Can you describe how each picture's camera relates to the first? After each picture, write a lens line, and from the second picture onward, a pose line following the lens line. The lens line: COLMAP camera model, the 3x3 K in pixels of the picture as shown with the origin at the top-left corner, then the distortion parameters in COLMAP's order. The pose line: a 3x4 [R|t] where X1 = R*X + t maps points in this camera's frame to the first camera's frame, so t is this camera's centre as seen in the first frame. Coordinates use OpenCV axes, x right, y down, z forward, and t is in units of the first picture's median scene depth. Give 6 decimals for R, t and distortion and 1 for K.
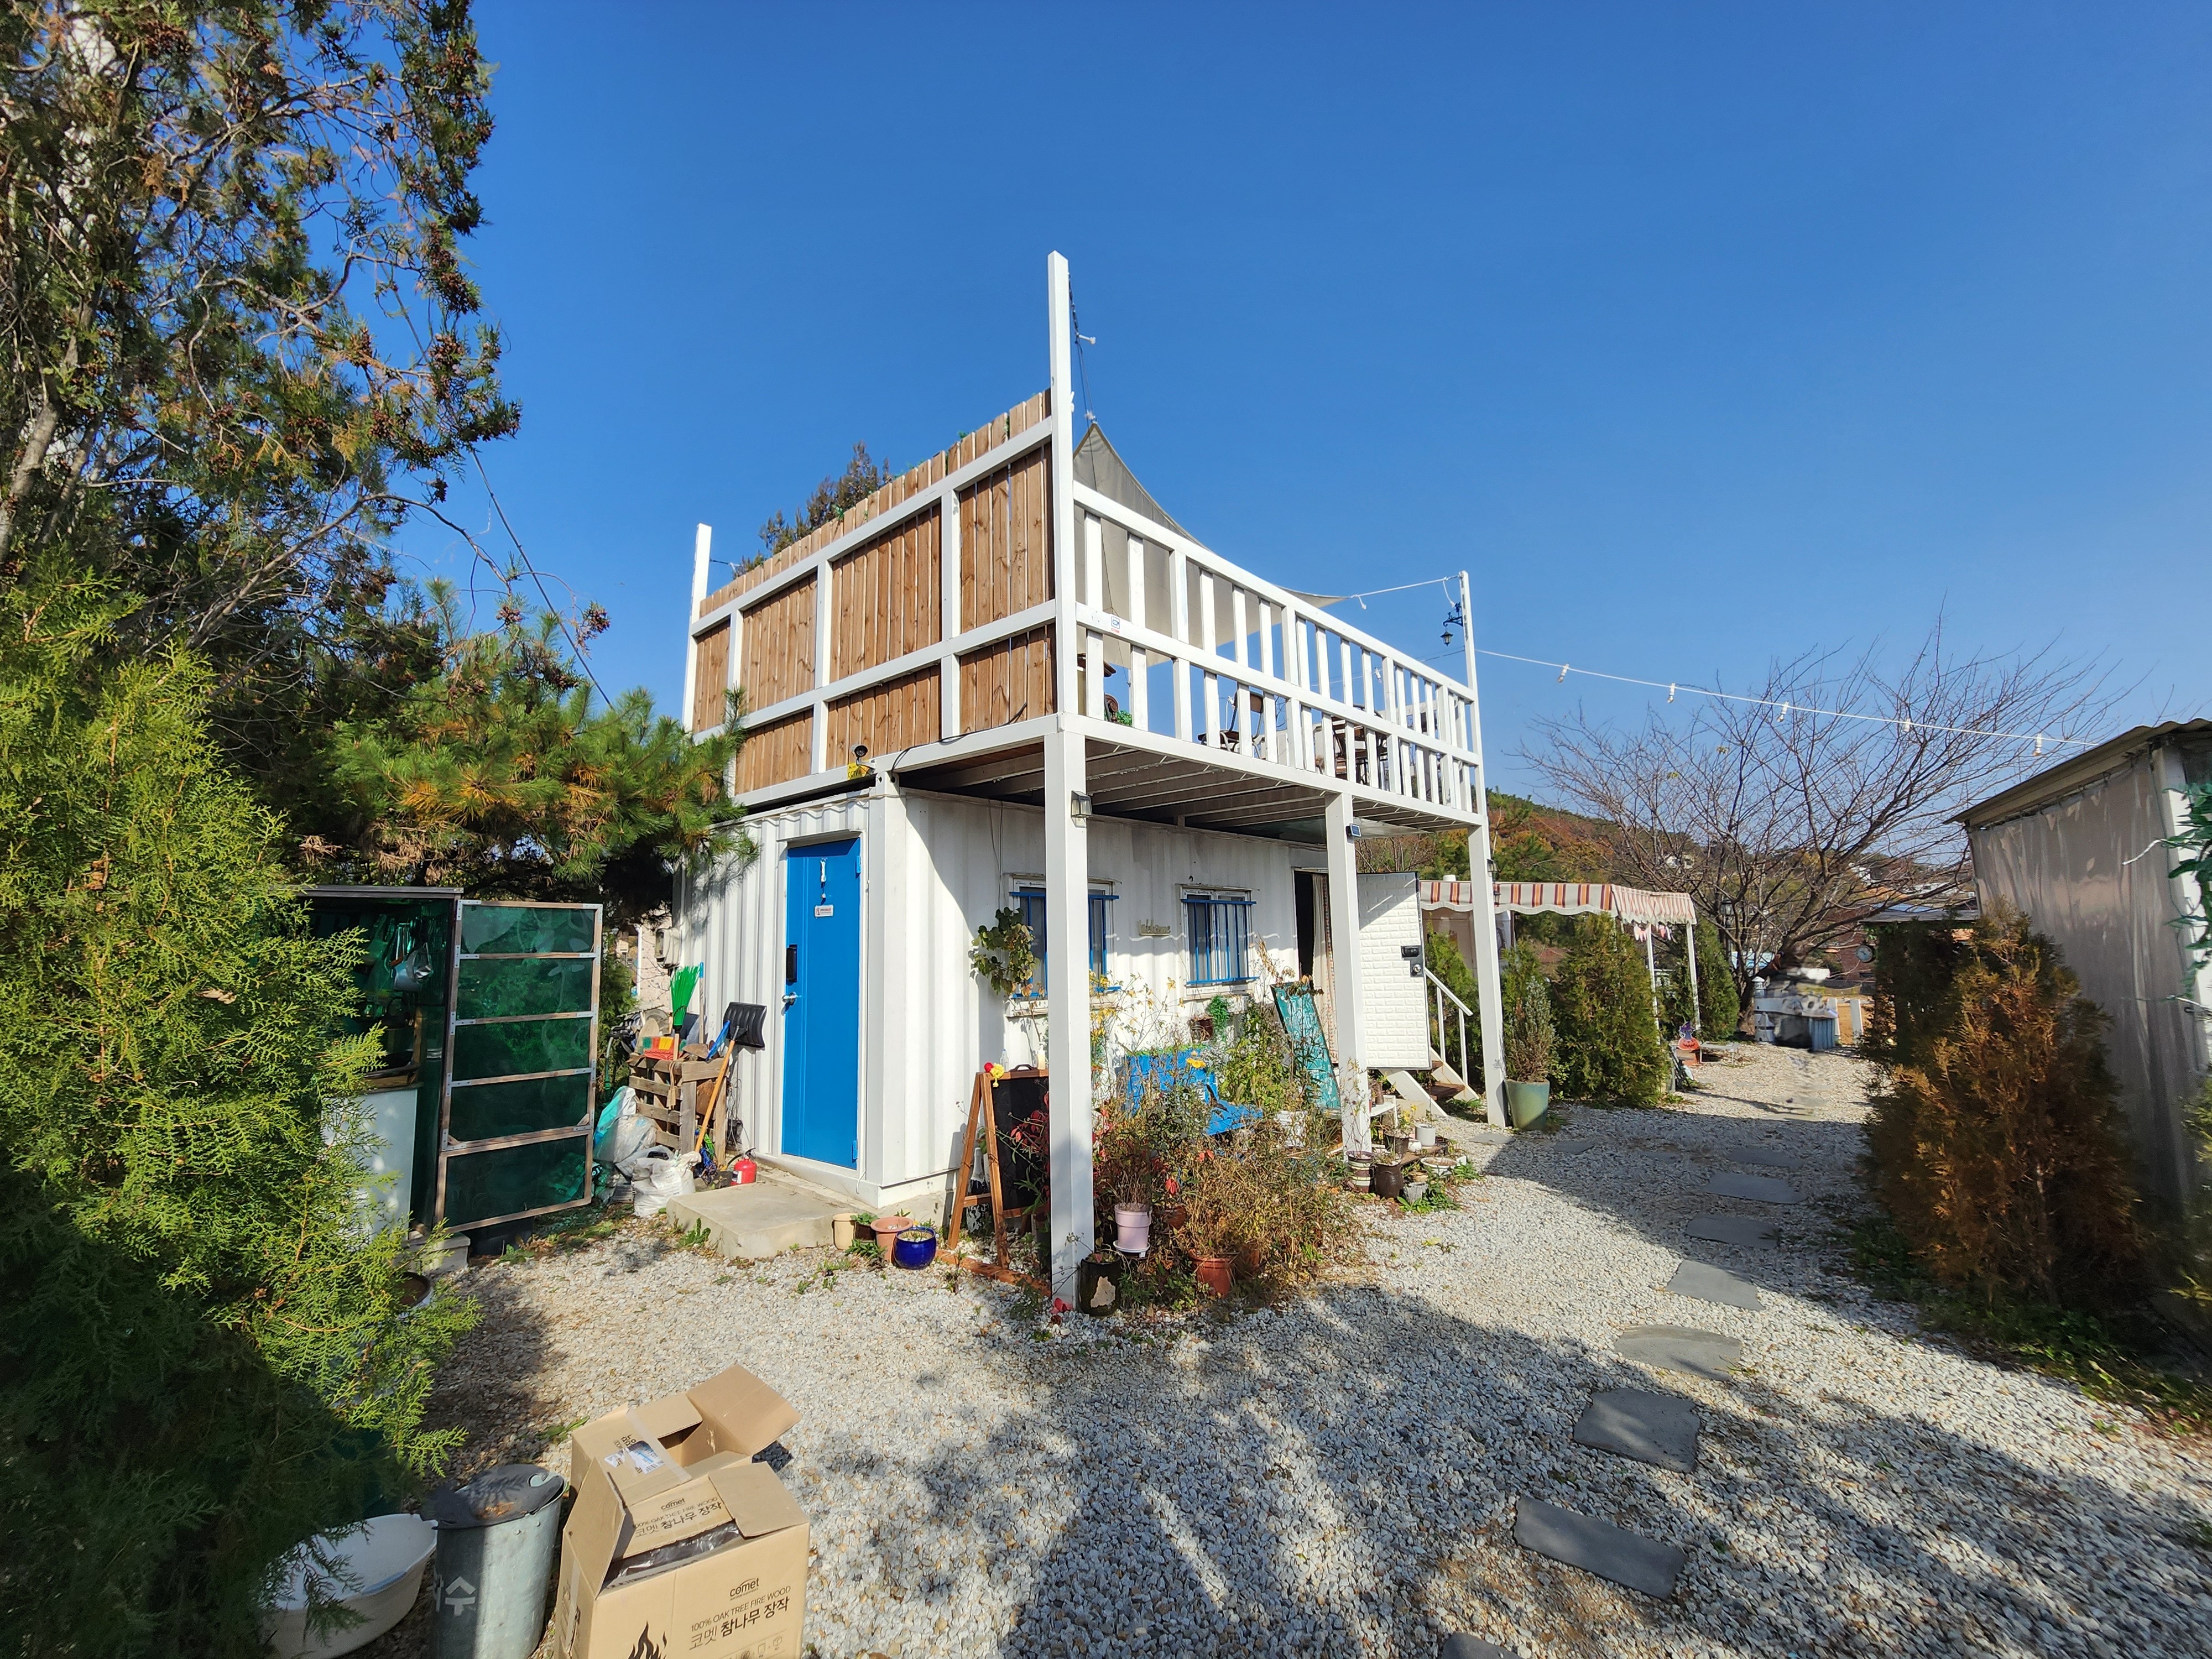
lens RADIAL K [[907.3, 0, 1106.0], [0, 907.3, 829.5], [0, 0, 1]] dist [0.000960, -0.000040]
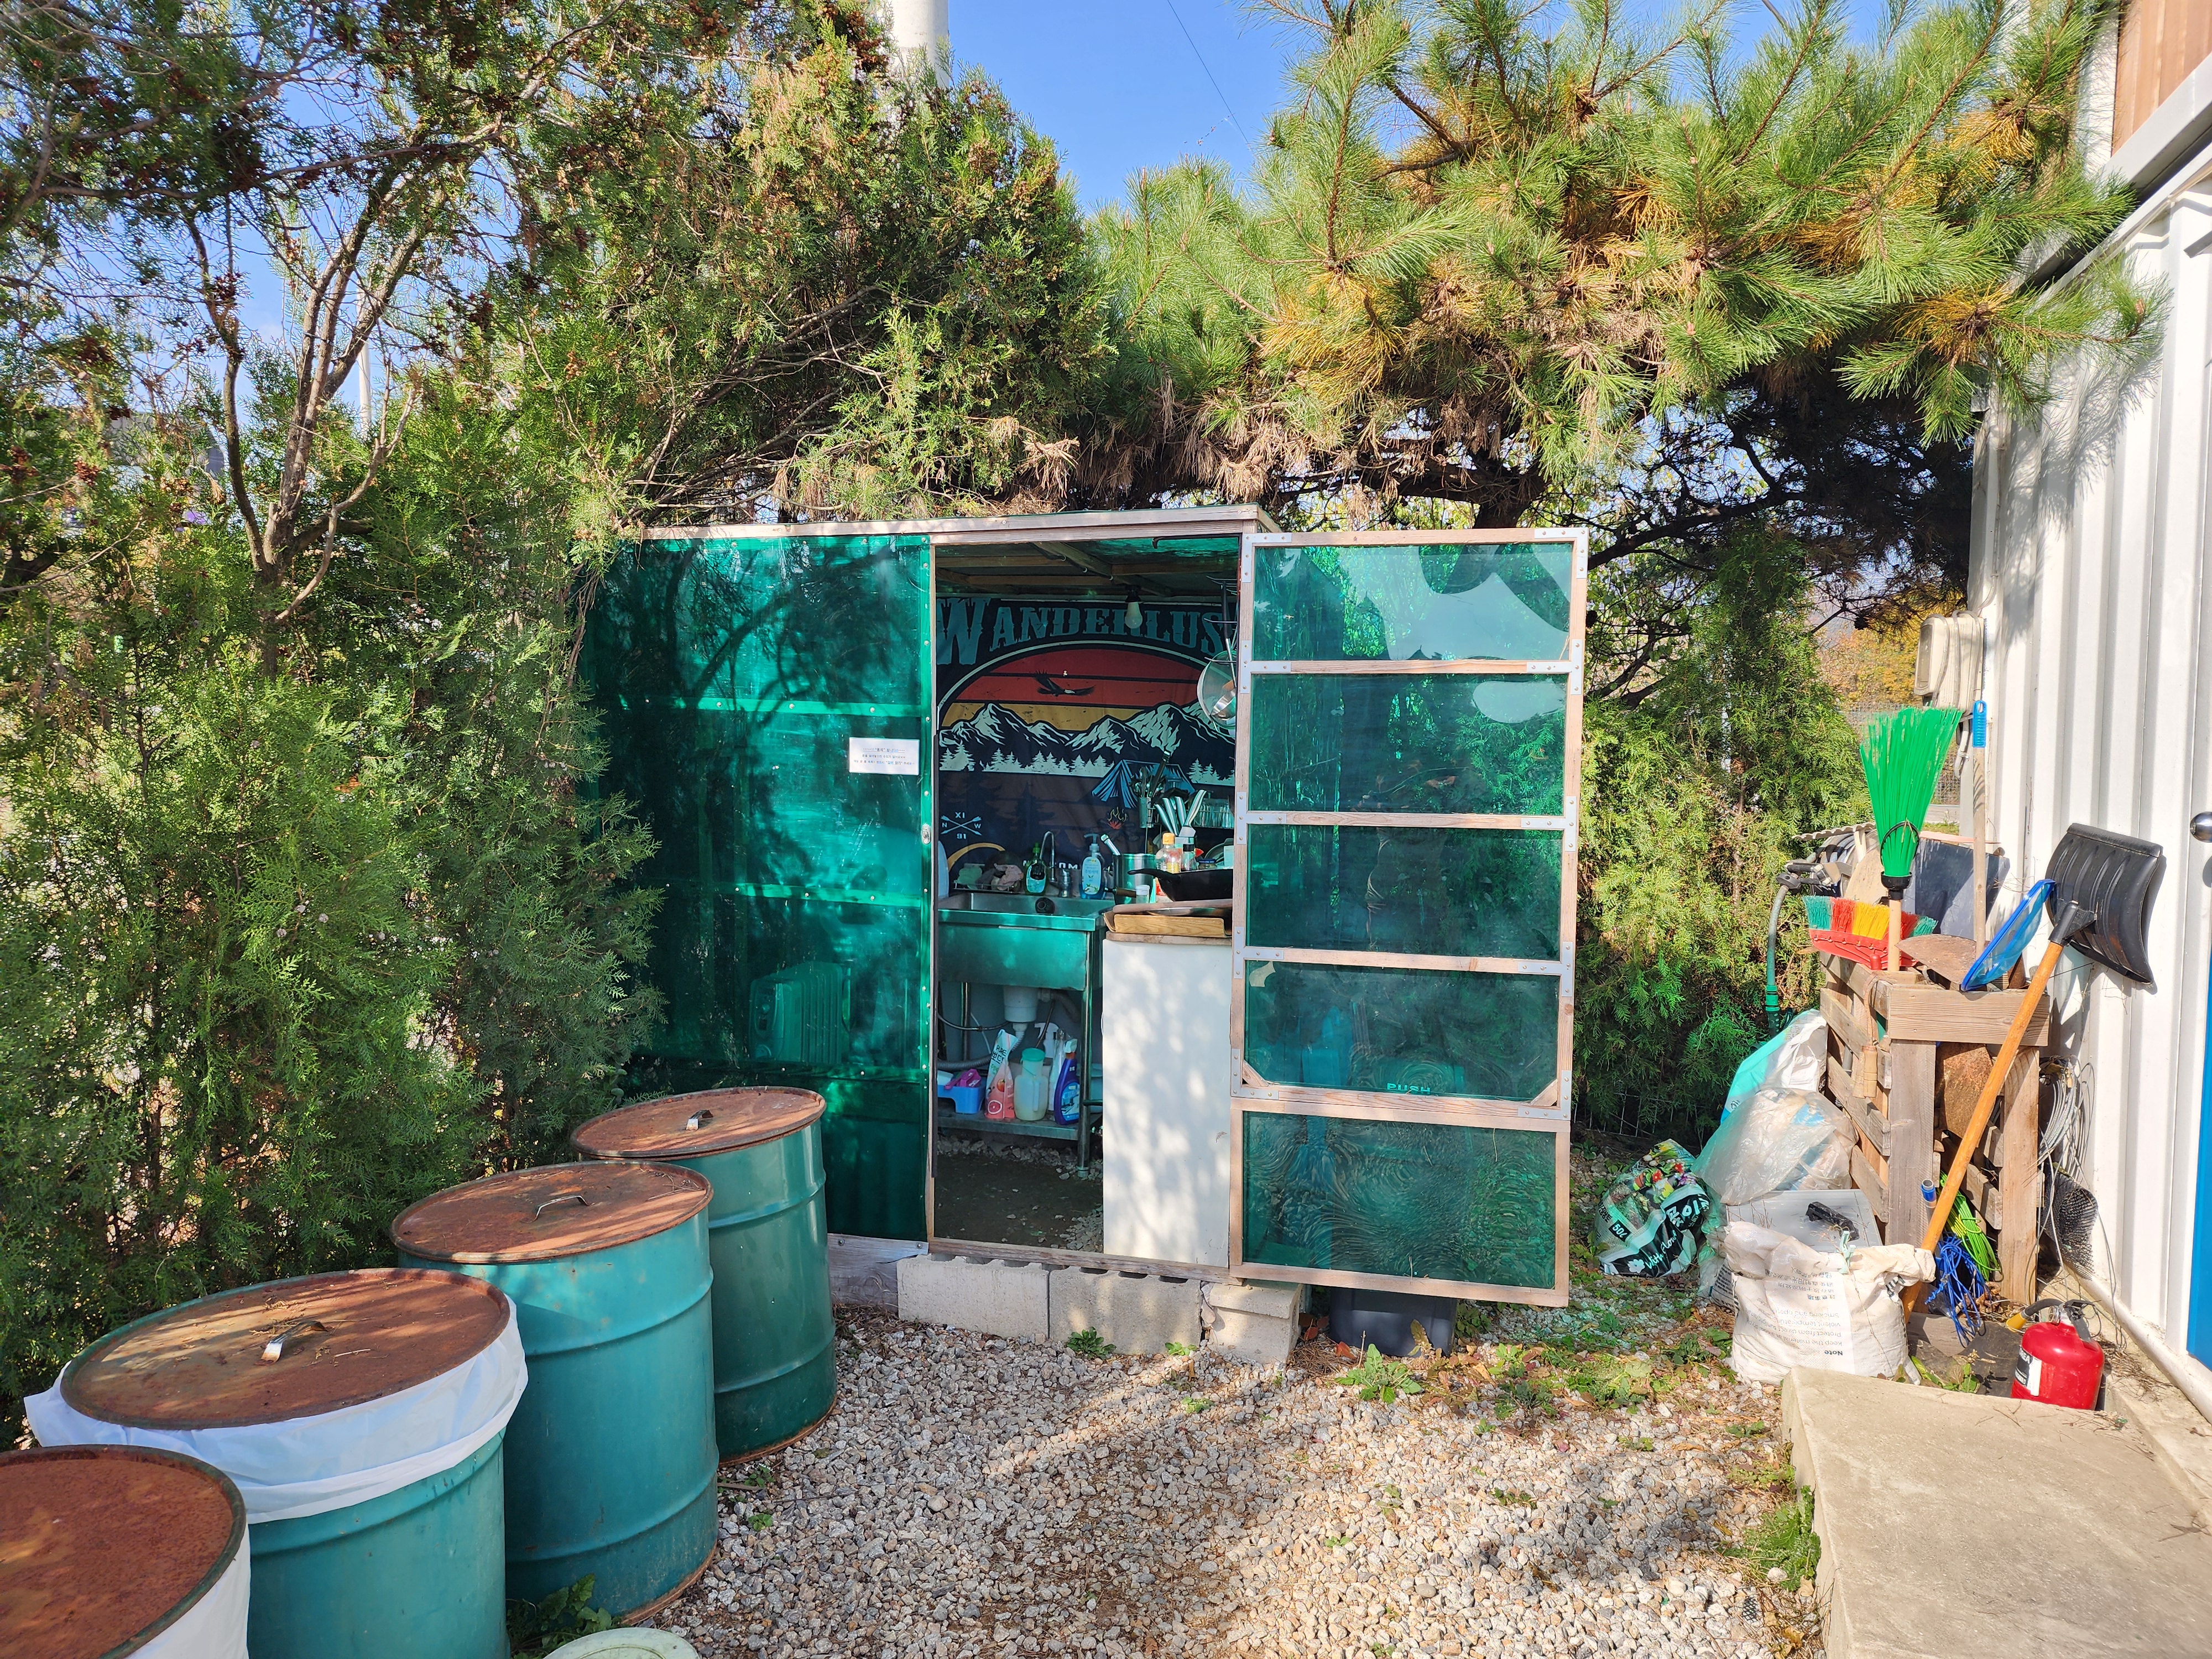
lens RADIAL K [[1492.4, 0, 1077.3], [0, 1492.4, 822.7], [0, 0, 1]] dist [0.061074, -0.052493]
pose [[0.422268, 0.080599, -0.902881, -0.081796], [0.102508, 0.985404, 0.135908, 0.085898], [0.900656, -0.149942, 0.407842, 0.496221]]
